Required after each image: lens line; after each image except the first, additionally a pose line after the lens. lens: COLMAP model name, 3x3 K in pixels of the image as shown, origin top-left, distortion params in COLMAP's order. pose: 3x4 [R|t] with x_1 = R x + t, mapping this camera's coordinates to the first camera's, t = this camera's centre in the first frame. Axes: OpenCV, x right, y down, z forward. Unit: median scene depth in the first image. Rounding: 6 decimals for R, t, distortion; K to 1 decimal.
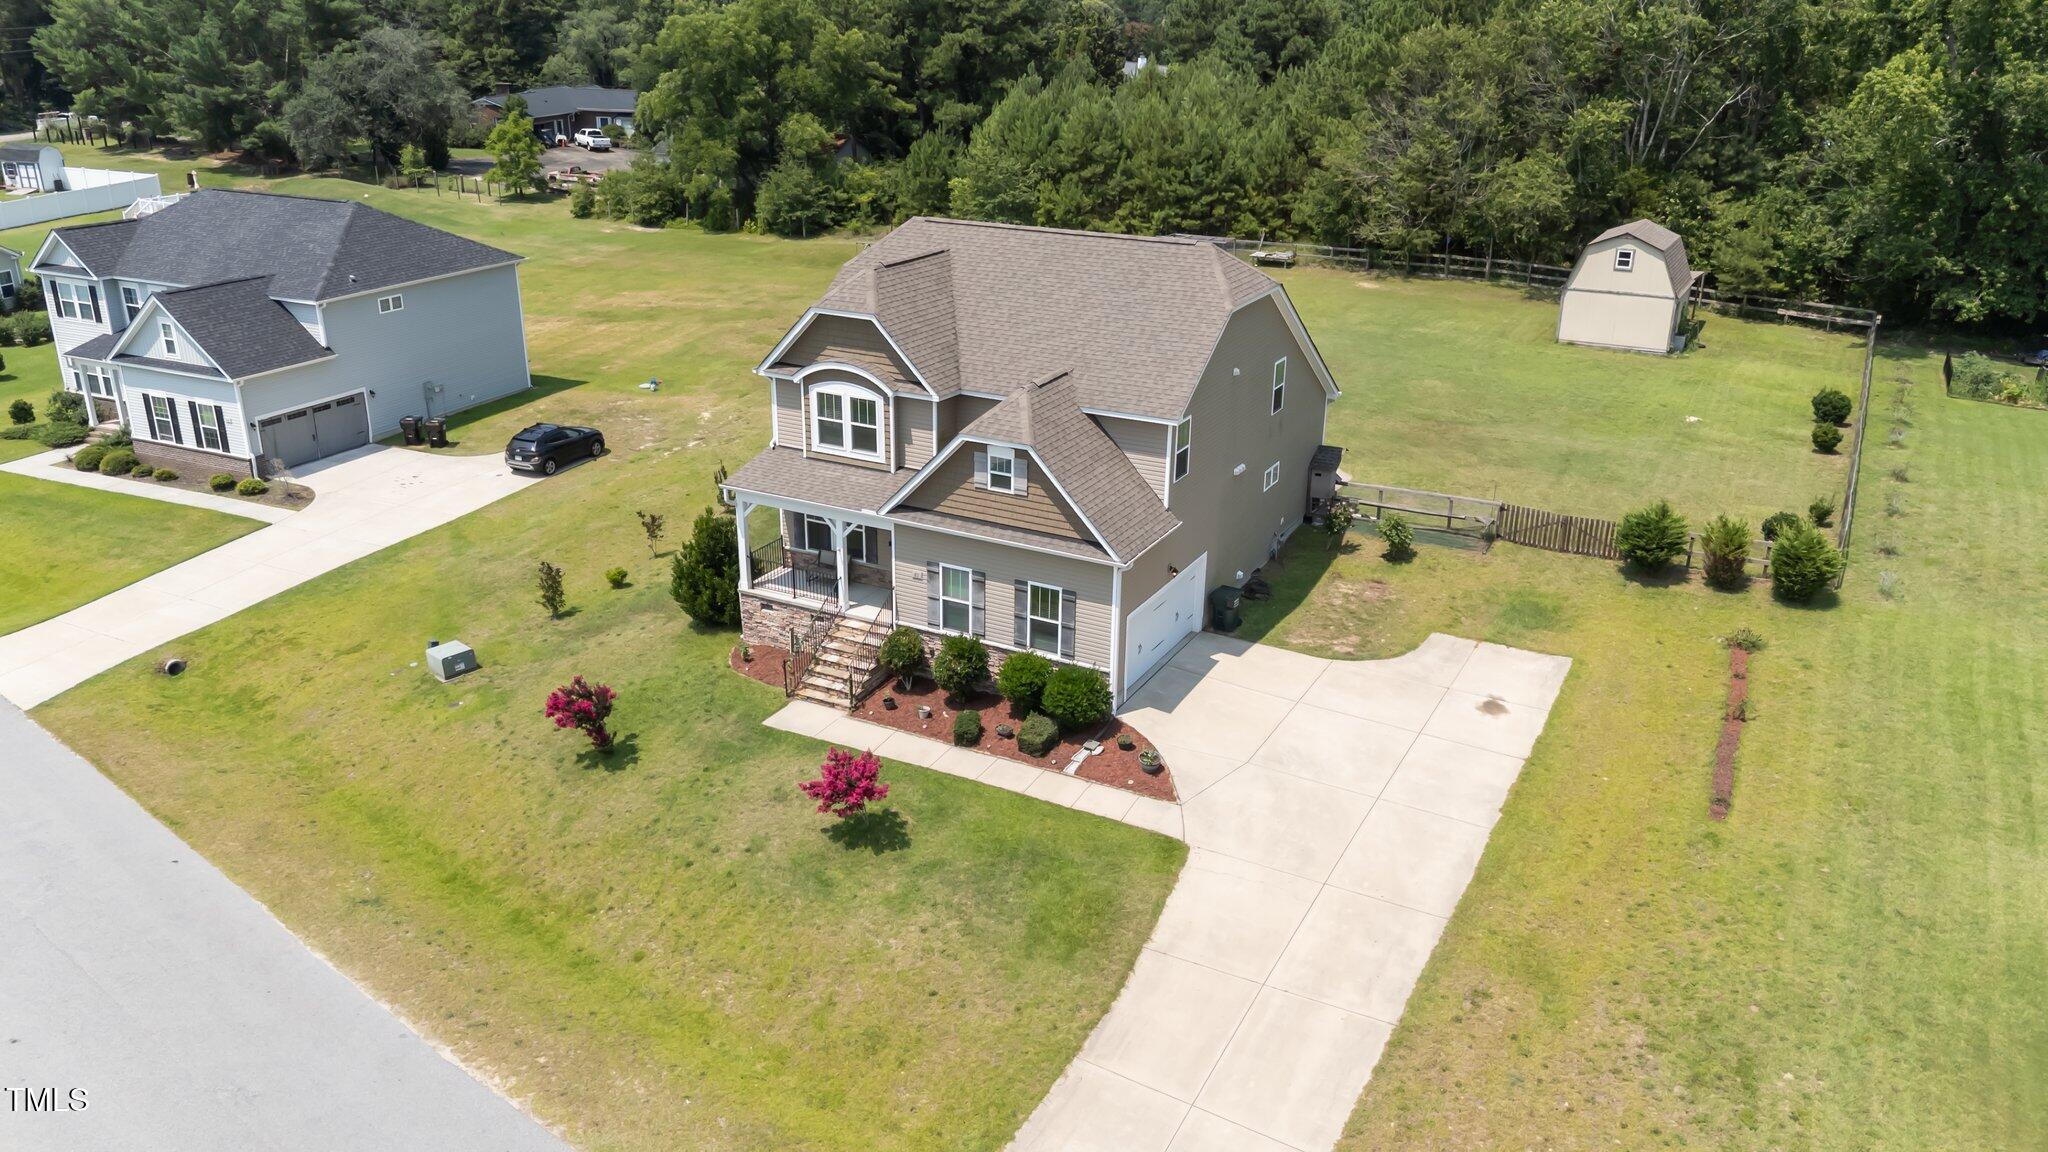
lens RADIAL K [[1501.2, 0, 1022.3], [0, 1501.2, 571.5], [0, 0, 1]] dist [0.087968, -0.118954]
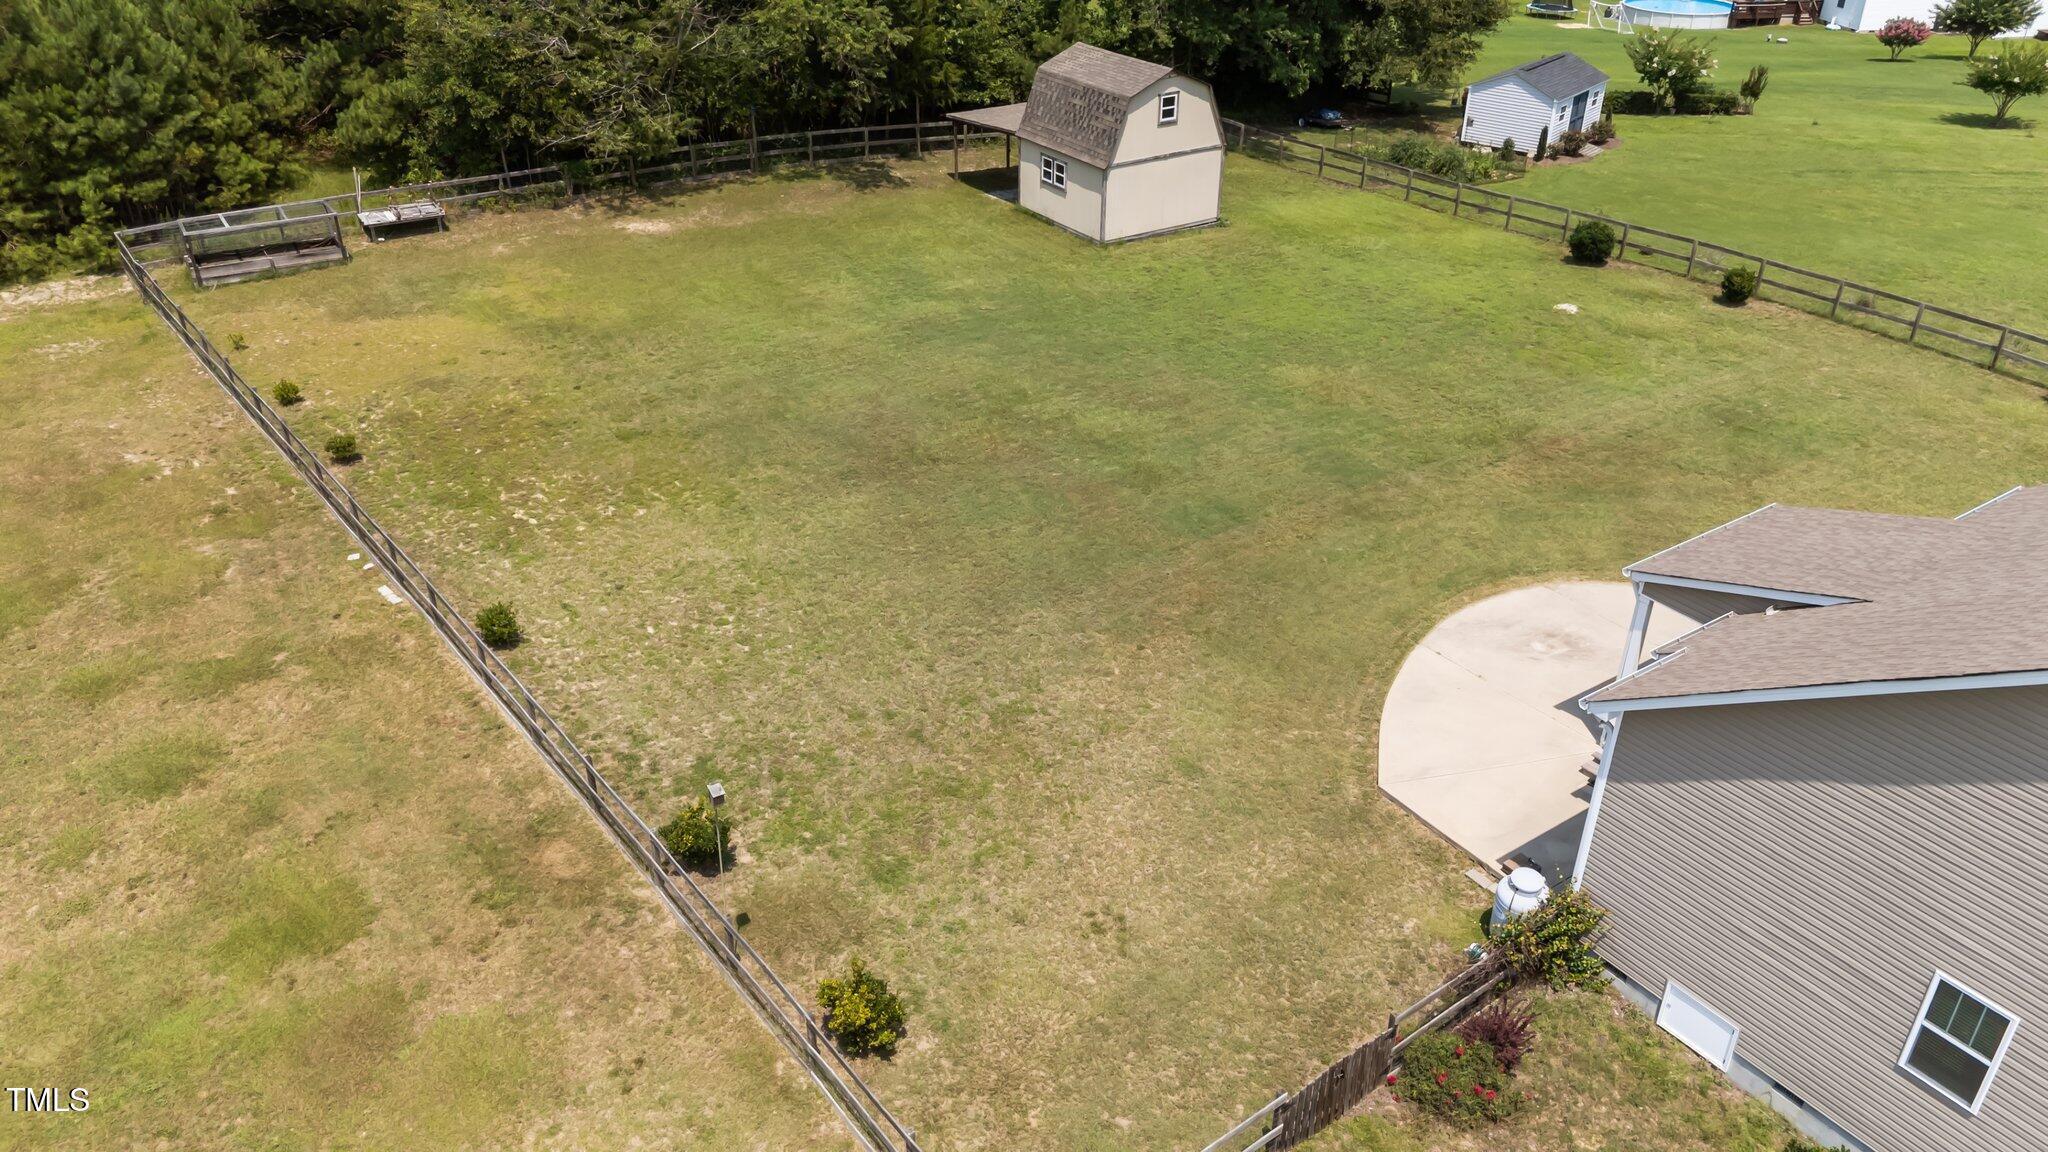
lens RADIAL K [[1501.2, 0, 1022.3], [0, 1501.2, 571.5], [0, 0, 1]] dist [0.087968, -0.118954]
pose [[0.460826, -0.447884, 0.766185, -0.422626], [0.316825, 0.889453, 0.329387, -0.422512], [-0.829012, 0.090956, 0.551784, 1.093719]]
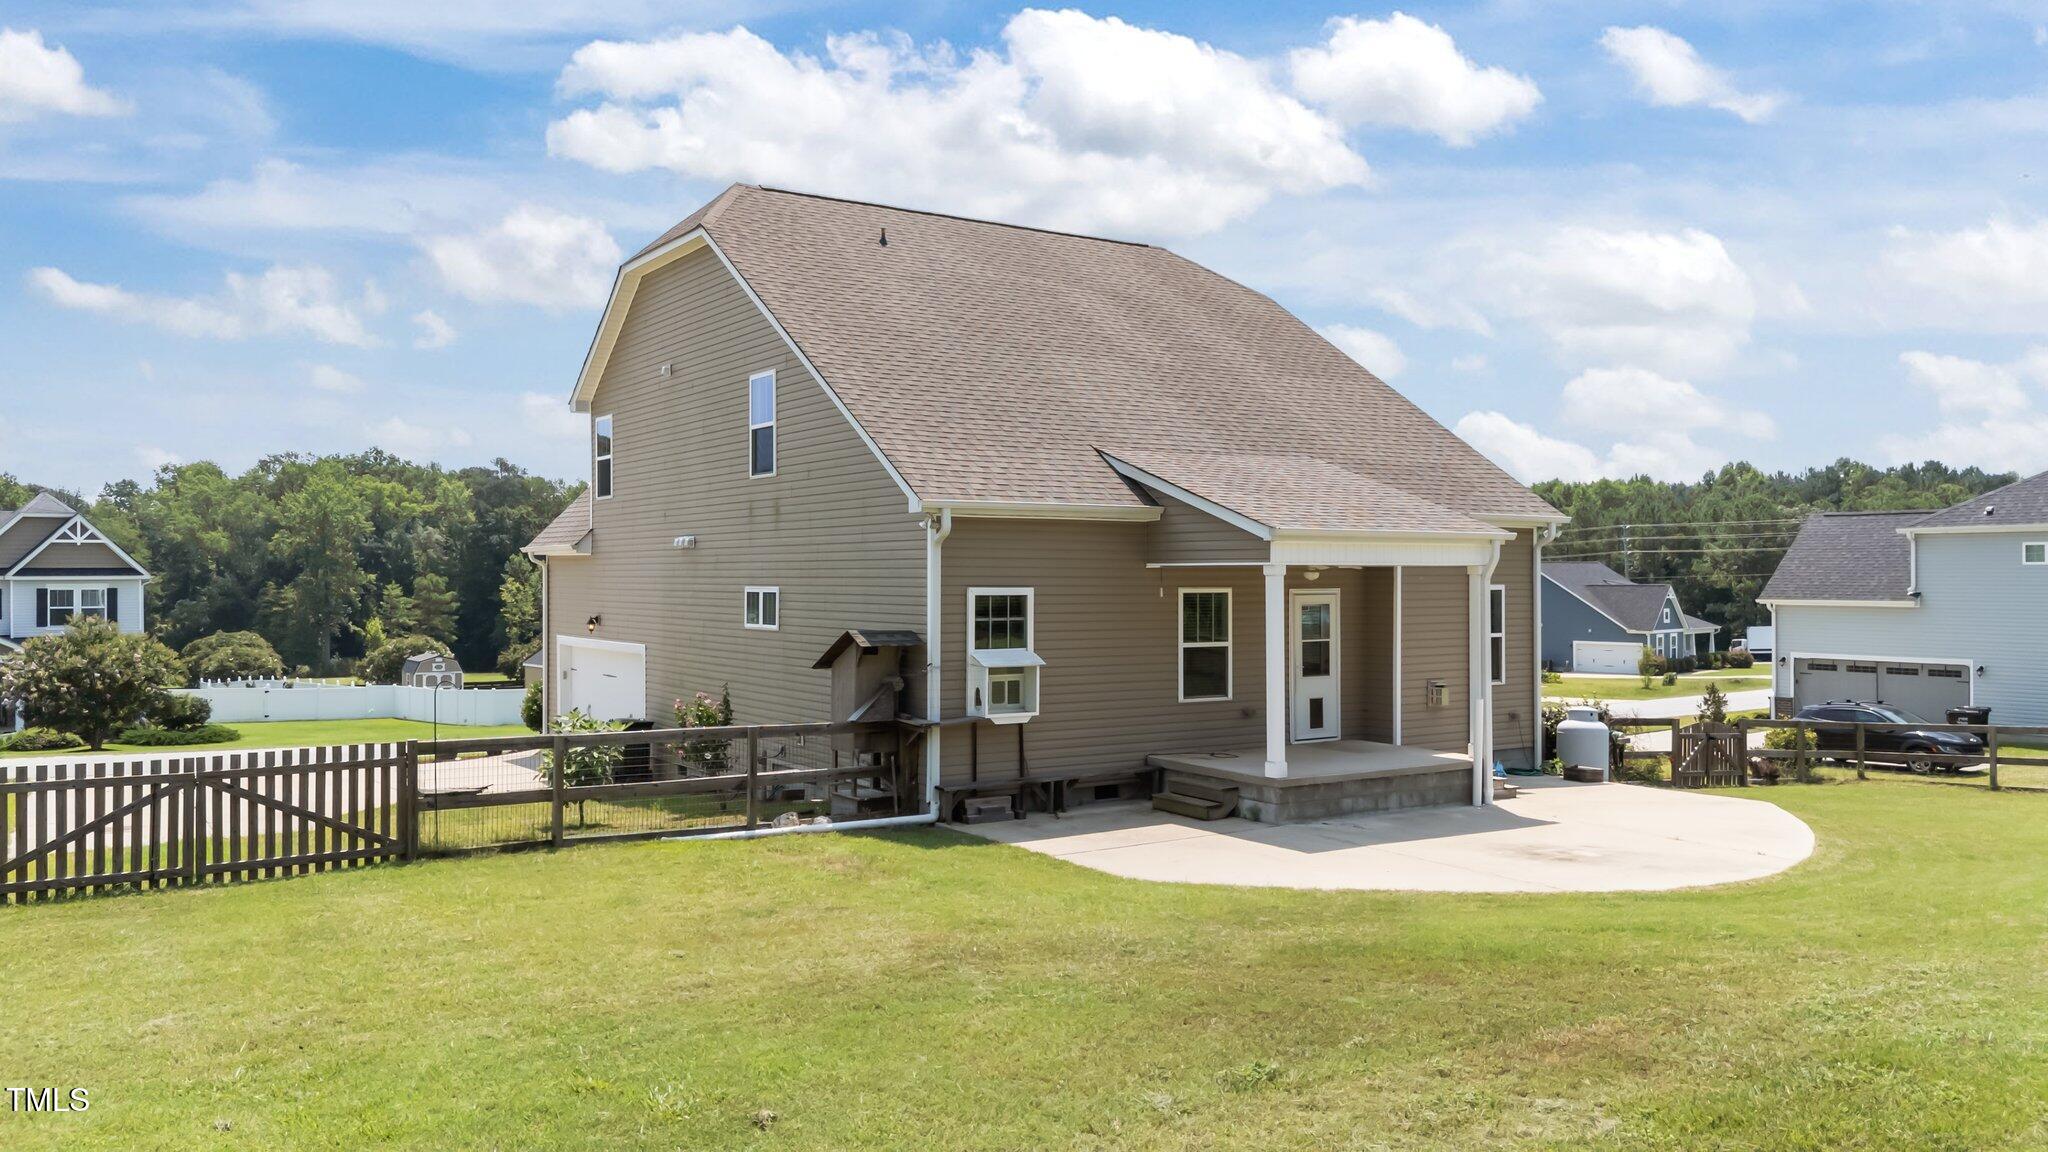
lens RADIAL K [[1514.7, 0, 1017.0], [0, 1514.7, 575.4], [0, 0, 1]] dist [0.036071, -0.005669]
pose [[-0.485425, -0.008535, -0.874236, 0.570279], [-0.317753, 0.933293, 0.167323, -0.187092], [0.814491, 0.359015, -0.455756, 1.307097]]
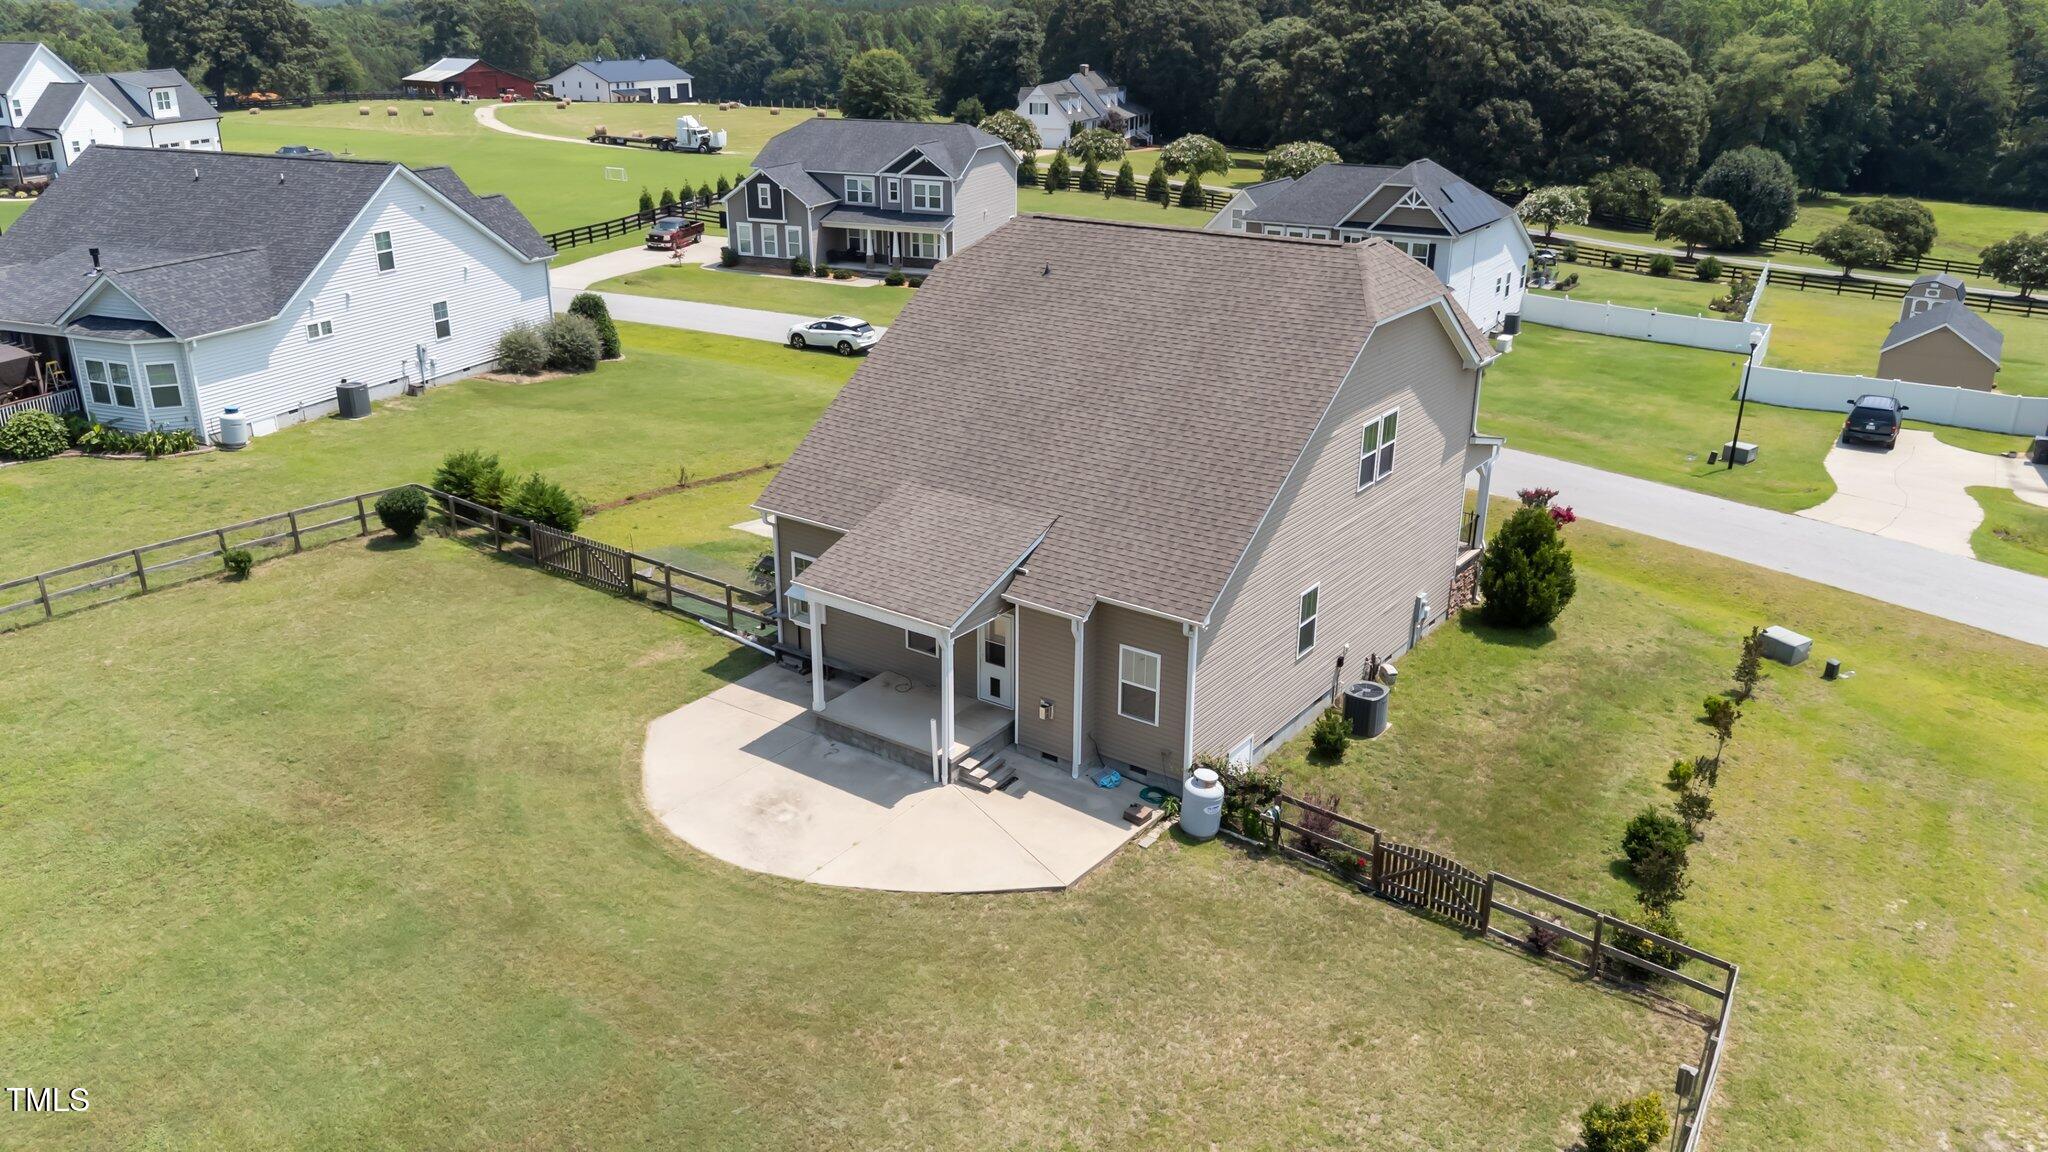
lens RADIAL K [[1498.3, 0, 1018.9], [0, 1498.3, 575.9], [0, 0, 1]] dist [0.092057, -0.113815]
pose [[-0.991176, -0.062407, 0.116942, 0.001641], [0.032019, 0.743384, 0.668098, -0.618638], [-0.128627, 0.665947, -0.734826, 1.674000]]
